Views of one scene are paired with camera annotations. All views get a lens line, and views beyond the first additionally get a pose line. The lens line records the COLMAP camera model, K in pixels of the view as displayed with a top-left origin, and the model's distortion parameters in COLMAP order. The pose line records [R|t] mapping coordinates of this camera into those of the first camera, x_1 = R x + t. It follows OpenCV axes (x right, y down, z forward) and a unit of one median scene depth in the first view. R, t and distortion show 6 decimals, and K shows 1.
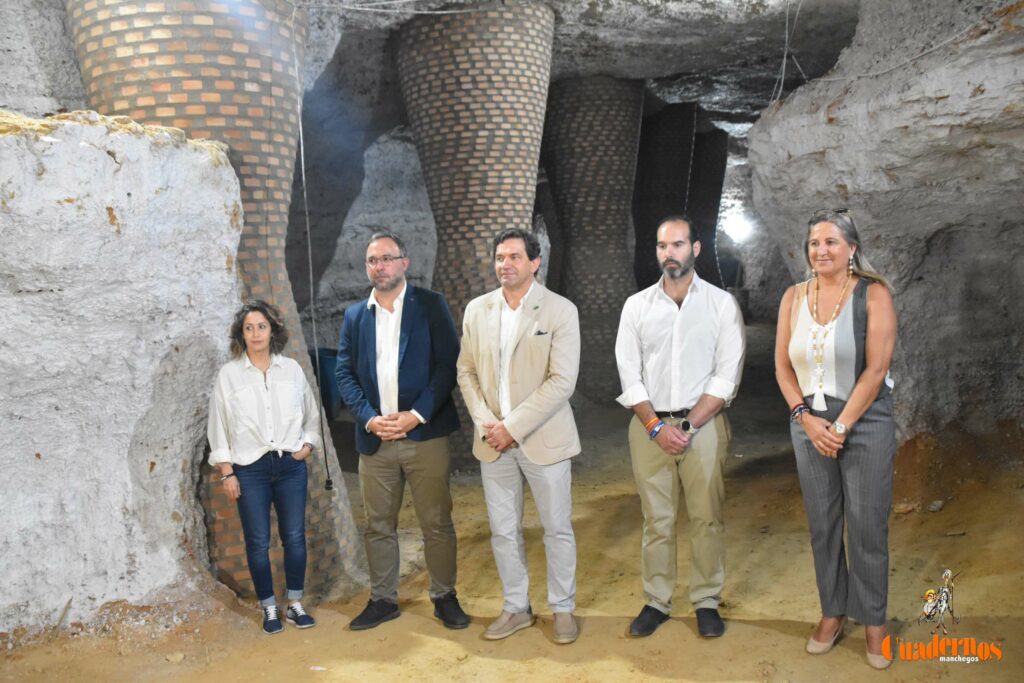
lens RADIAL K [[875.8, 0, 502.4], [0, 875.8, 342.1], [0, 0, 1]] dist [-0.117214, 0.082837]
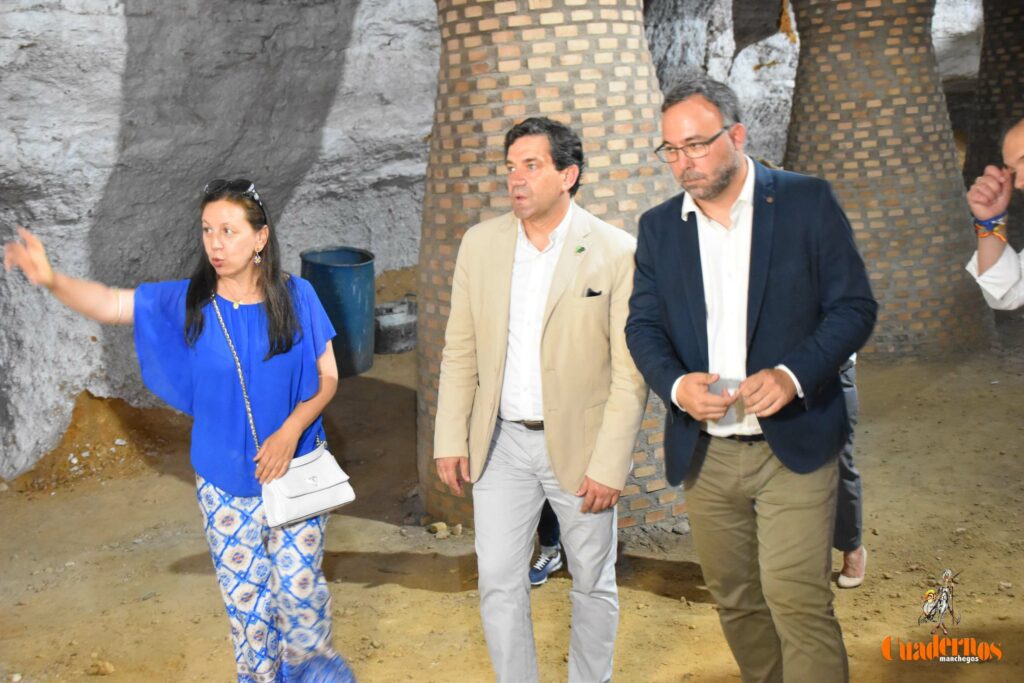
lens RADIAL K [[1192.7, 0, 494.6], [0, 1192.7, 335.3], [0, 0, 1]] dist [0.019330, 0.000000]
pose [[0.959387, 0.025623, -0.280926, 0.251409], [0.006041, 0.993772, 0.111271, -0.050731], [0.282027, -0.108449, 0.953257, 0.654291]]
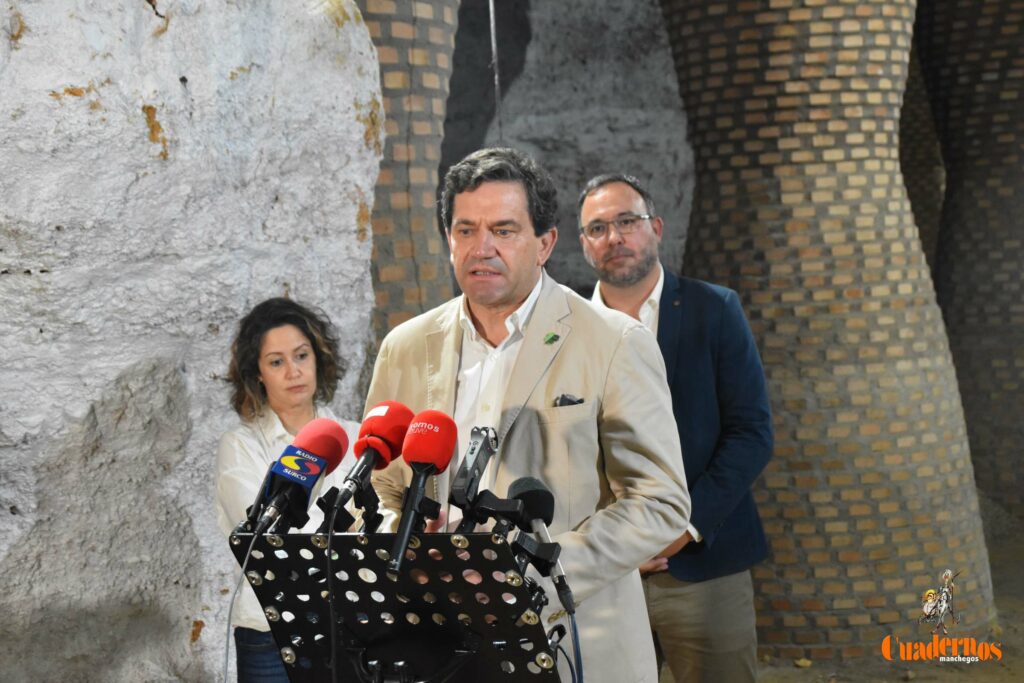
lens RADIAL K [[1839.0, 0, 514.8], [0, 1839.0, 336.3], [0, 0, 1]] dist [0.249173, 0.000000]
pose [[0.991728, 0.005680, -0.128229, -0.075386], [-0.008852, 0.999669, -0.024177, 0.000596], [0.128049, 0.025112, 0.991450, -0.032760]]
